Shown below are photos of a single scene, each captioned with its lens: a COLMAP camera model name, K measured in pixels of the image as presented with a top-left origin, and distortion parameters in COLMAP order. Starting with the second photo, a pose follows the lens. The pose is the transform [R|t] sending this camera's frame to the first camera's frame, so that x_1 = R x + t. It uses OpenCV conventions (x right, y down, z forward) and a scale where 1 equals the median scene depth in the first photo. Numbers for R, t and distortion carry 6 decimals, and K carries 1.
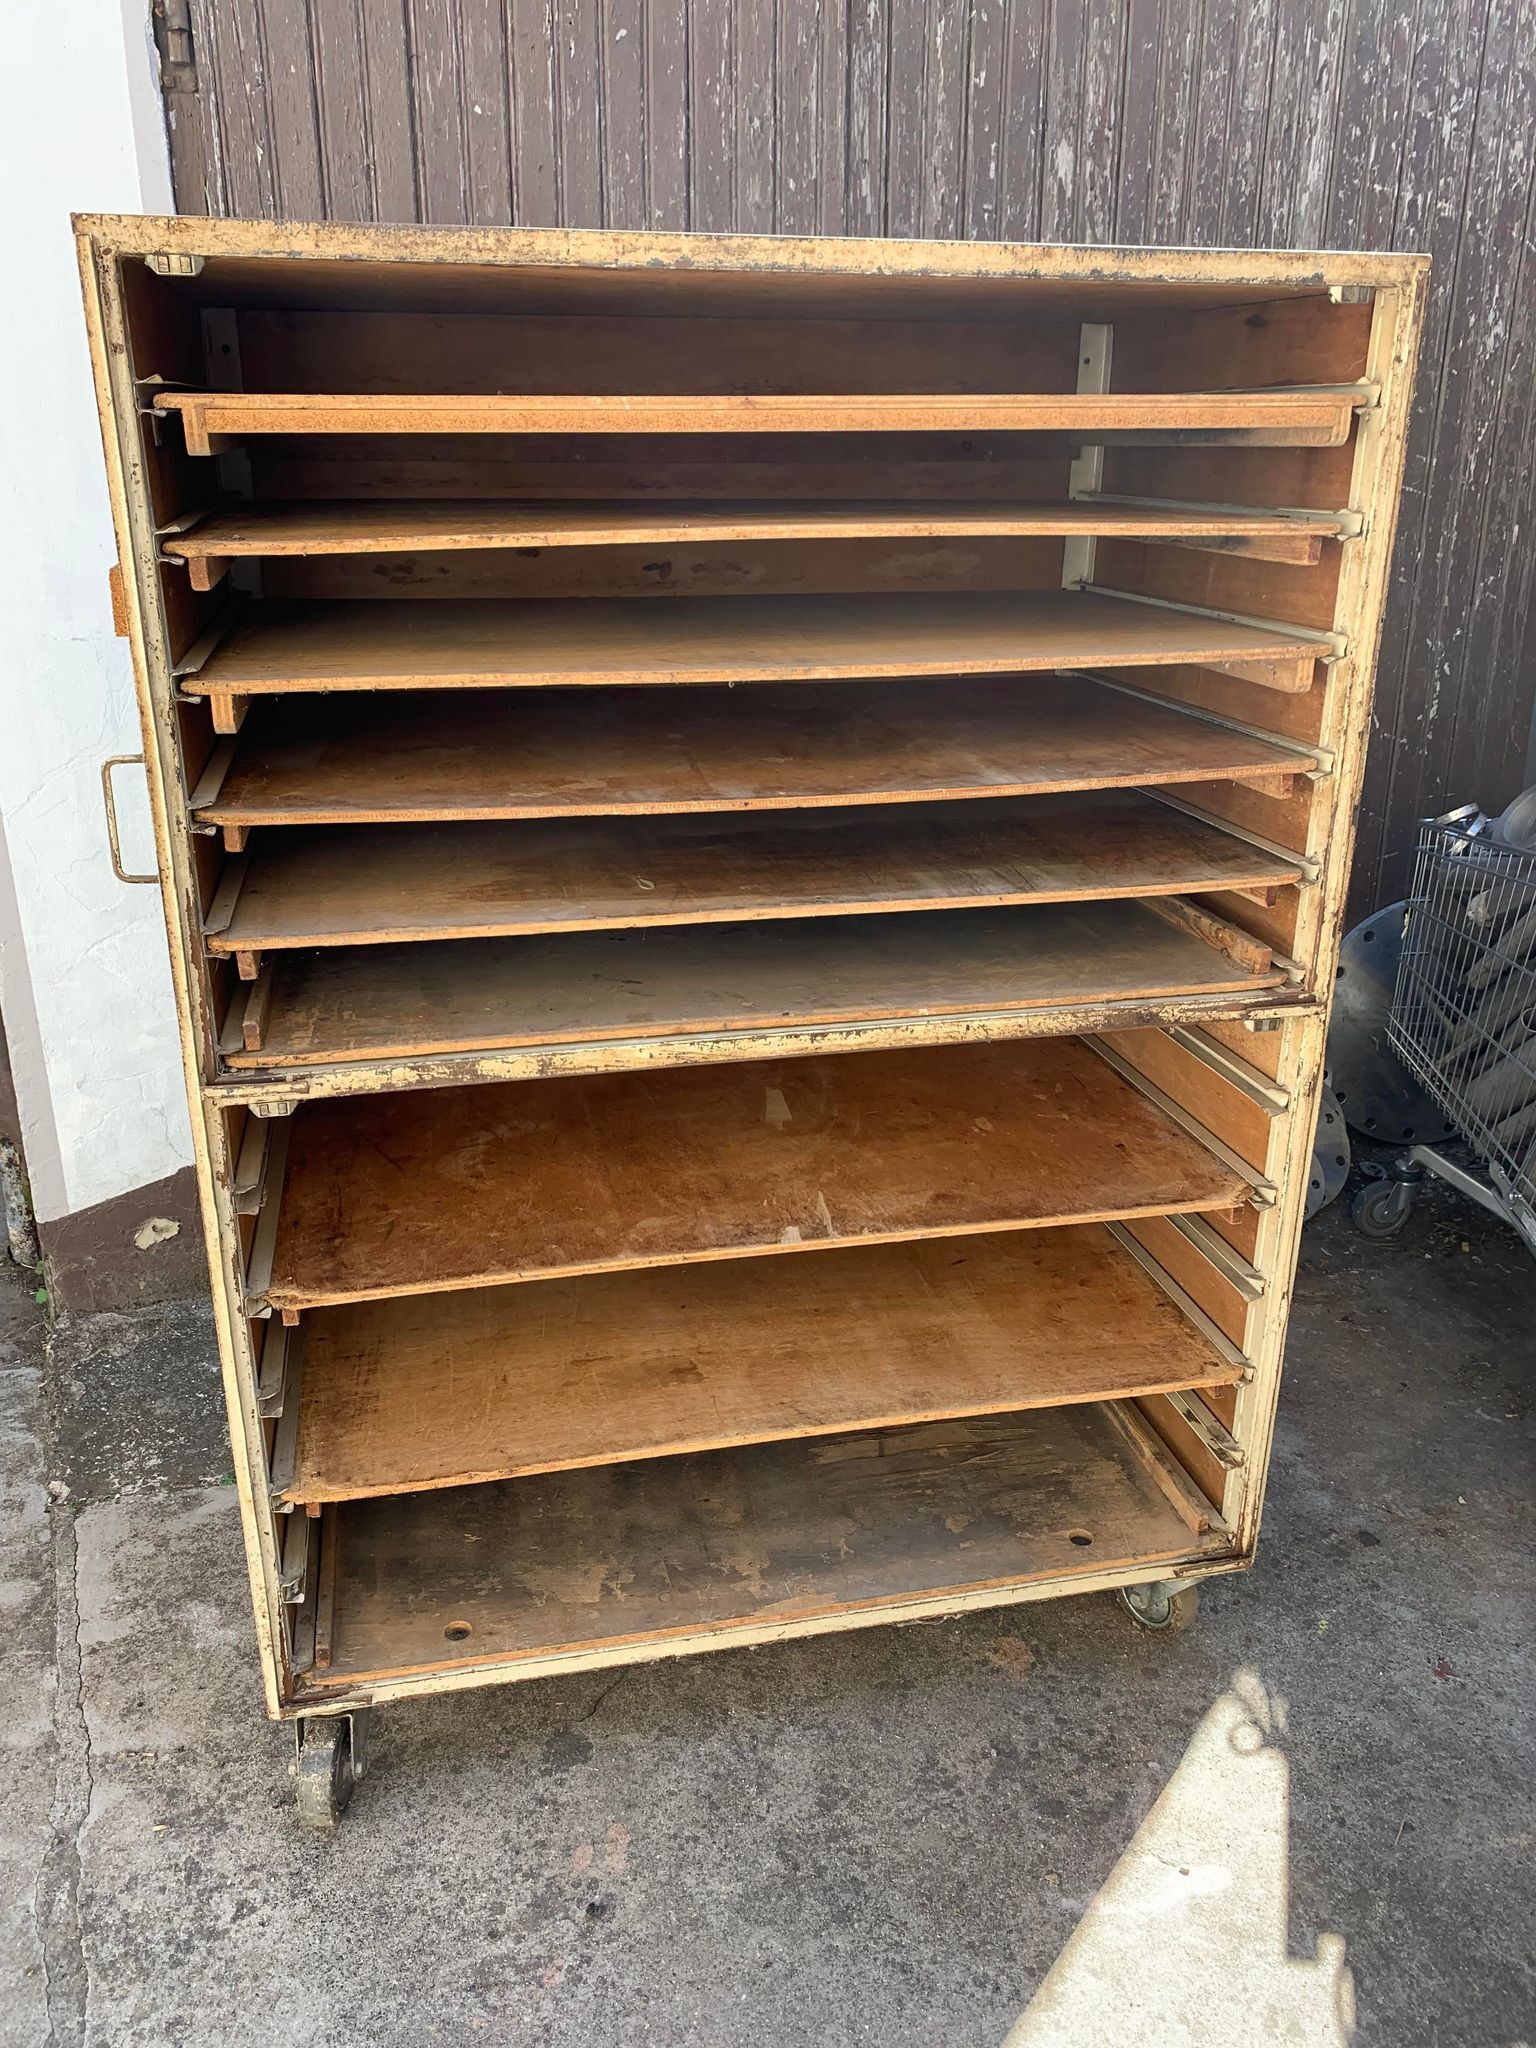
lens RADIAL K [[1556.6, 0, 759.7], [0, 1556.6, 1006.2], [0, 0, 1]] dist [0.007204, -0.007342]
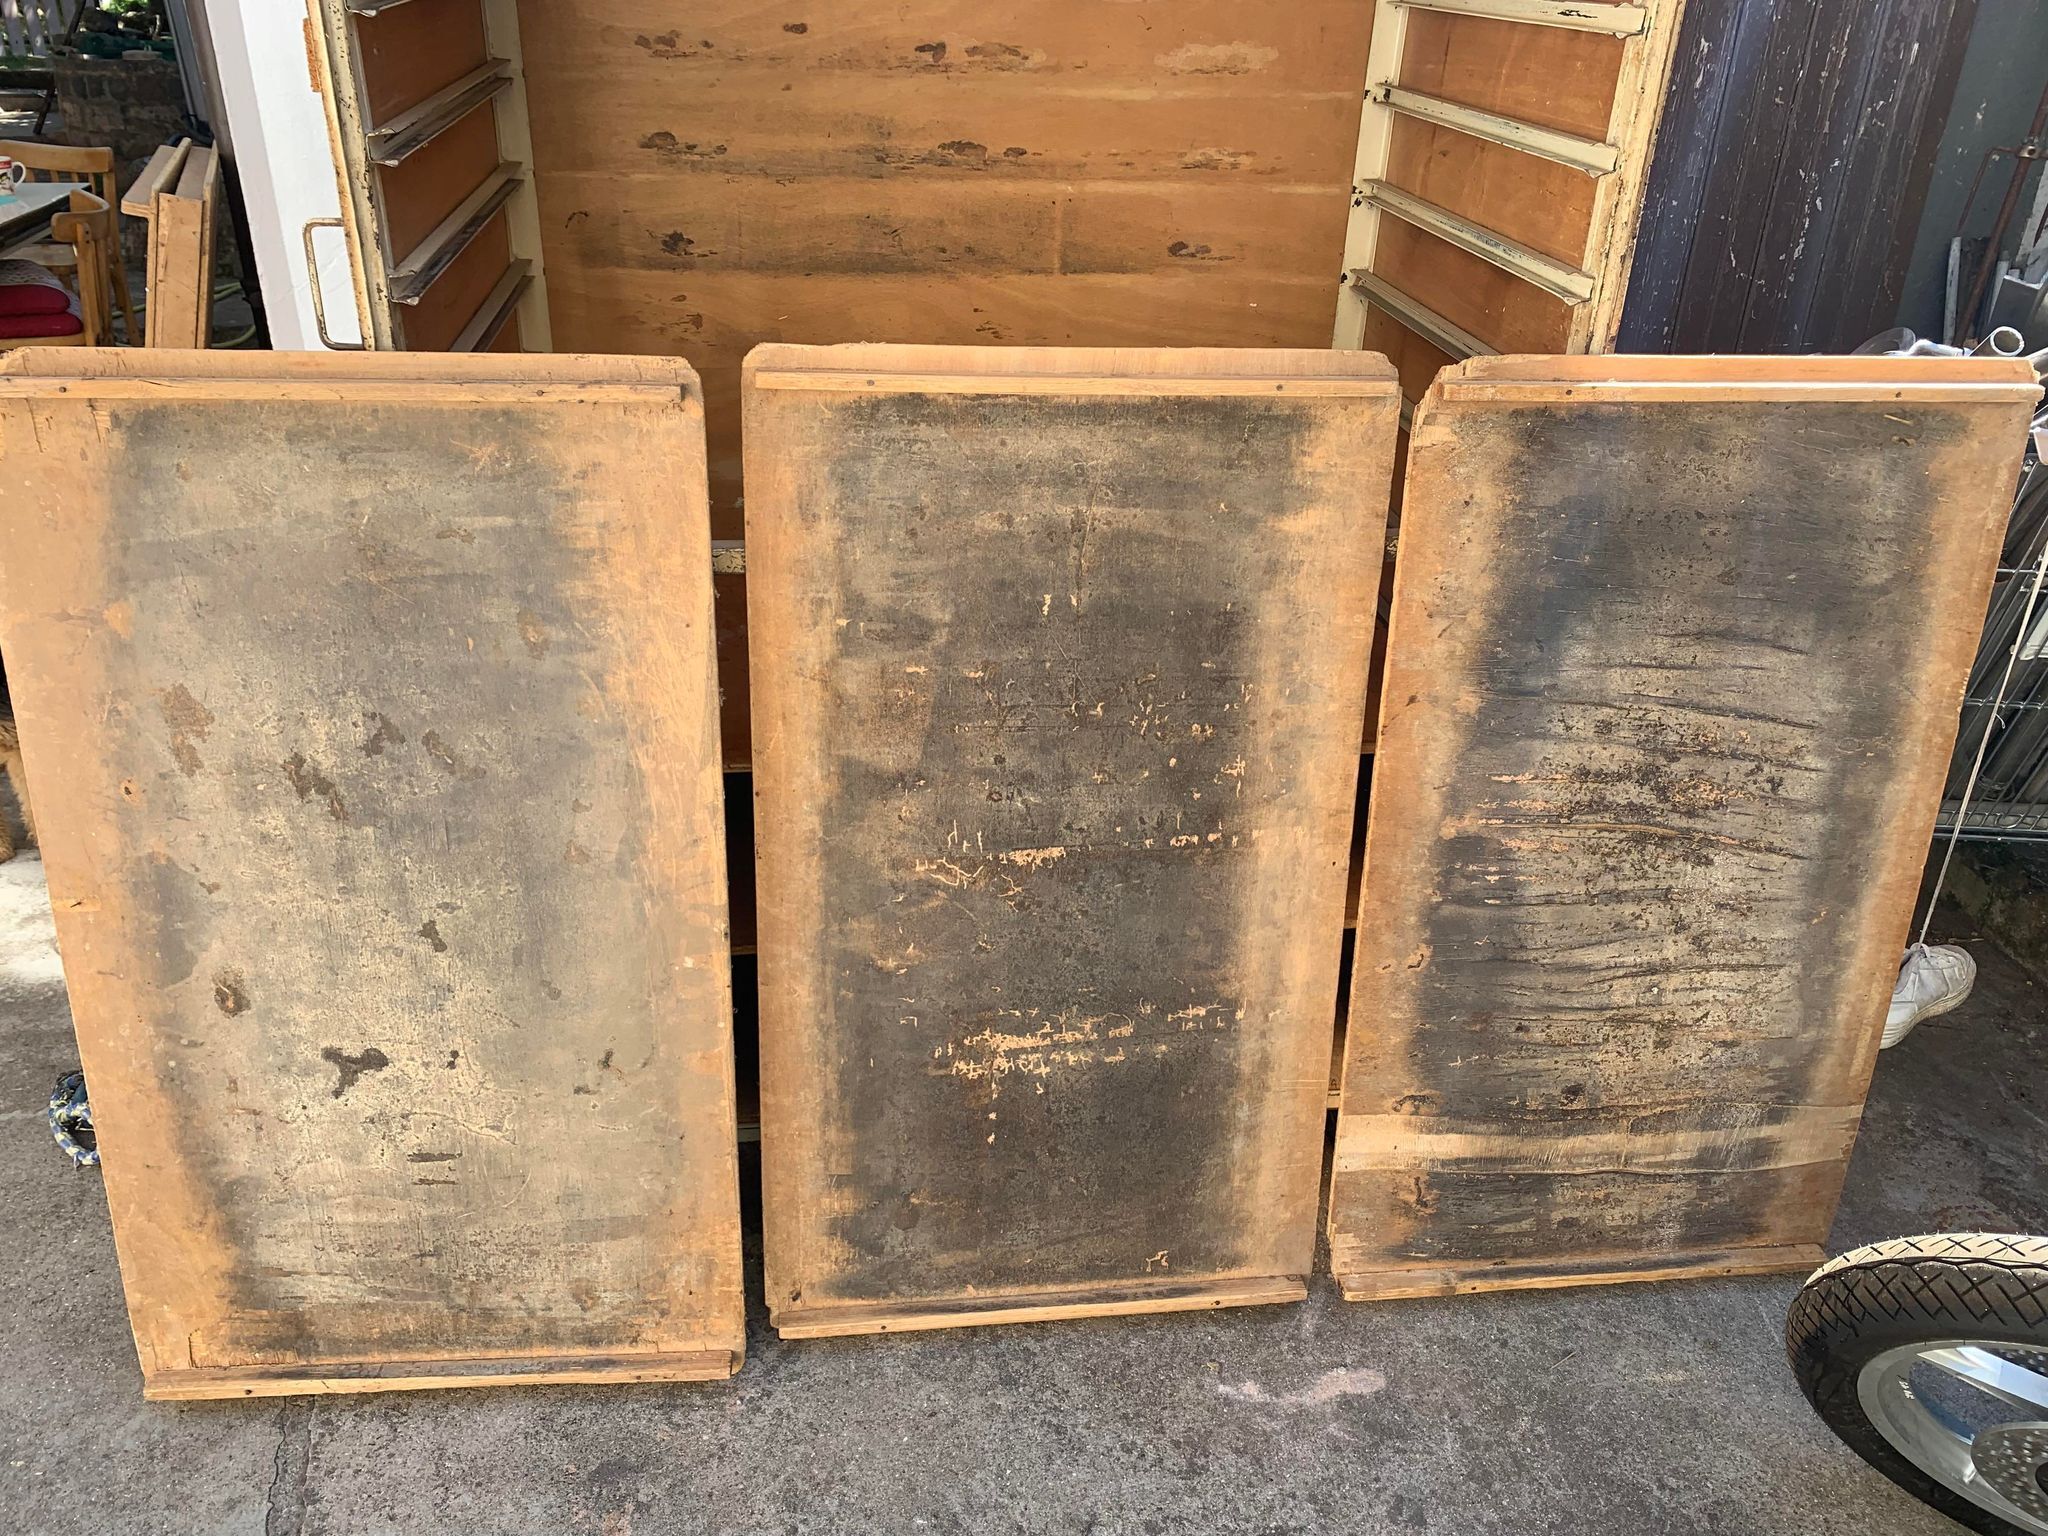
lens RADIAL K [[1556.6, 0, 1023.6], [0, 1556.6, 753.8], [0, 0, 1]] dist [0.007204, -0.007342]
pose [[0.995155, 0.069172, -0.069863, 0.101348], [-0.058884, 0.988416, 0.139878, 0.009274], [0.078730, -0.135087, 0.987701, 0.003713]]
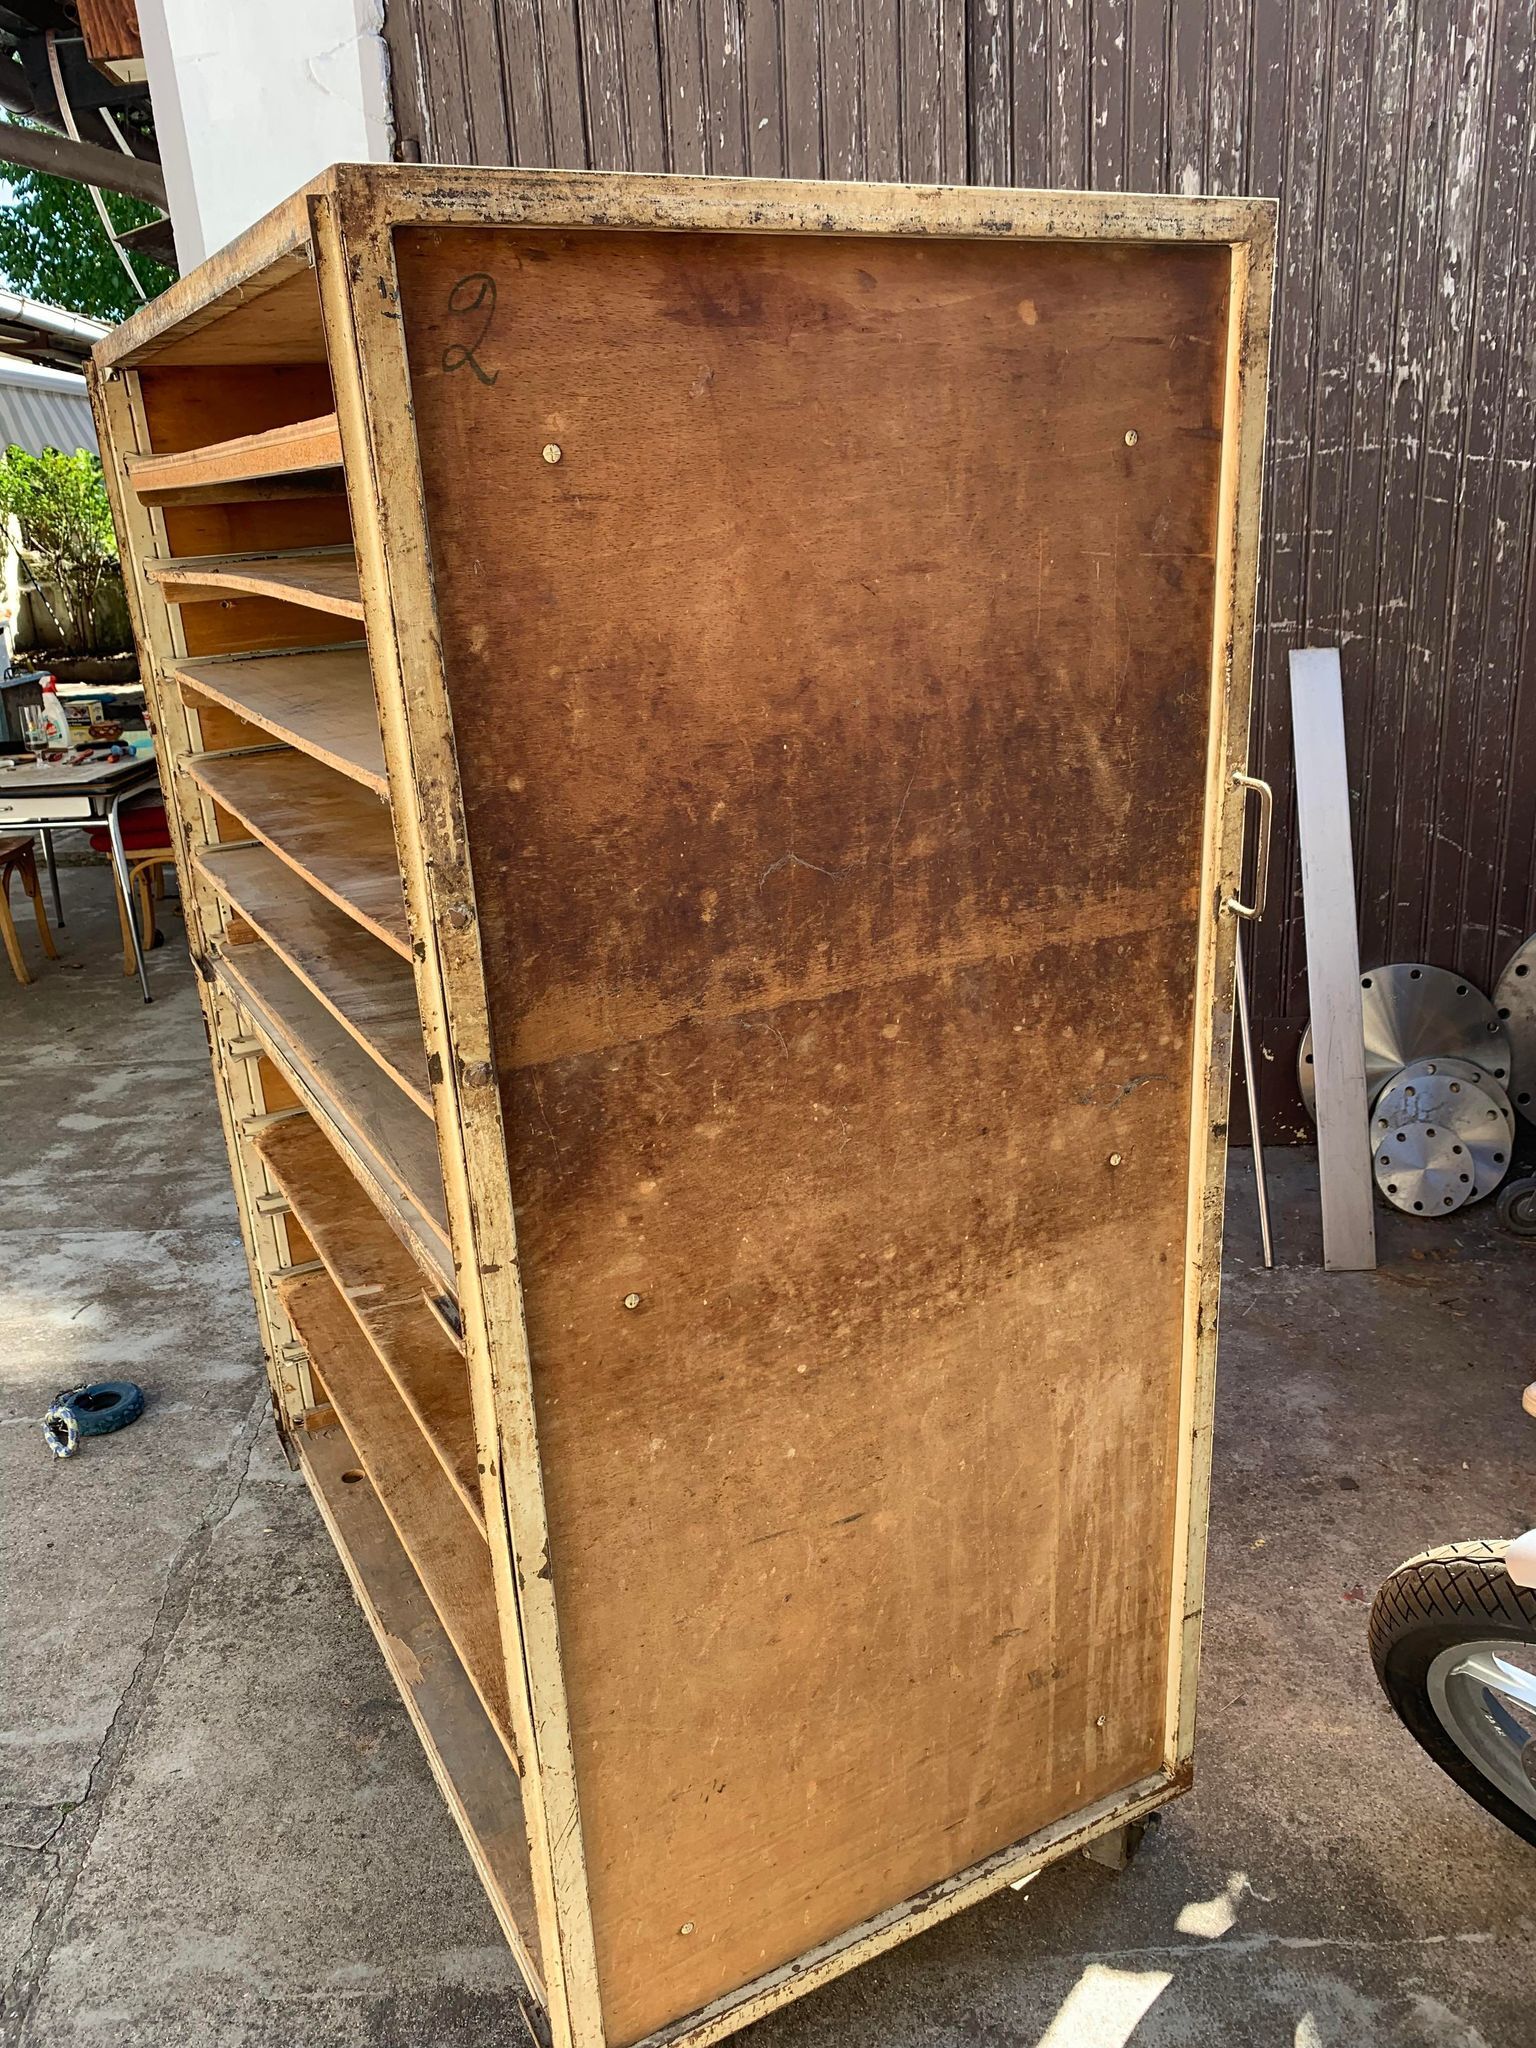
lens RADIAL K [[1556.6, 0, 789.5], [0, 1556.6, 1041.6], [0, 0, 1]] dist [0.007204, -0.007342]
pose [[0.952317, 0.055993, -0.299927, 0.419875], [-0.054229, 0.998427, 0.014209, 0.063650], [0.300251, 0.002734, 0.953856, -0.145158]]
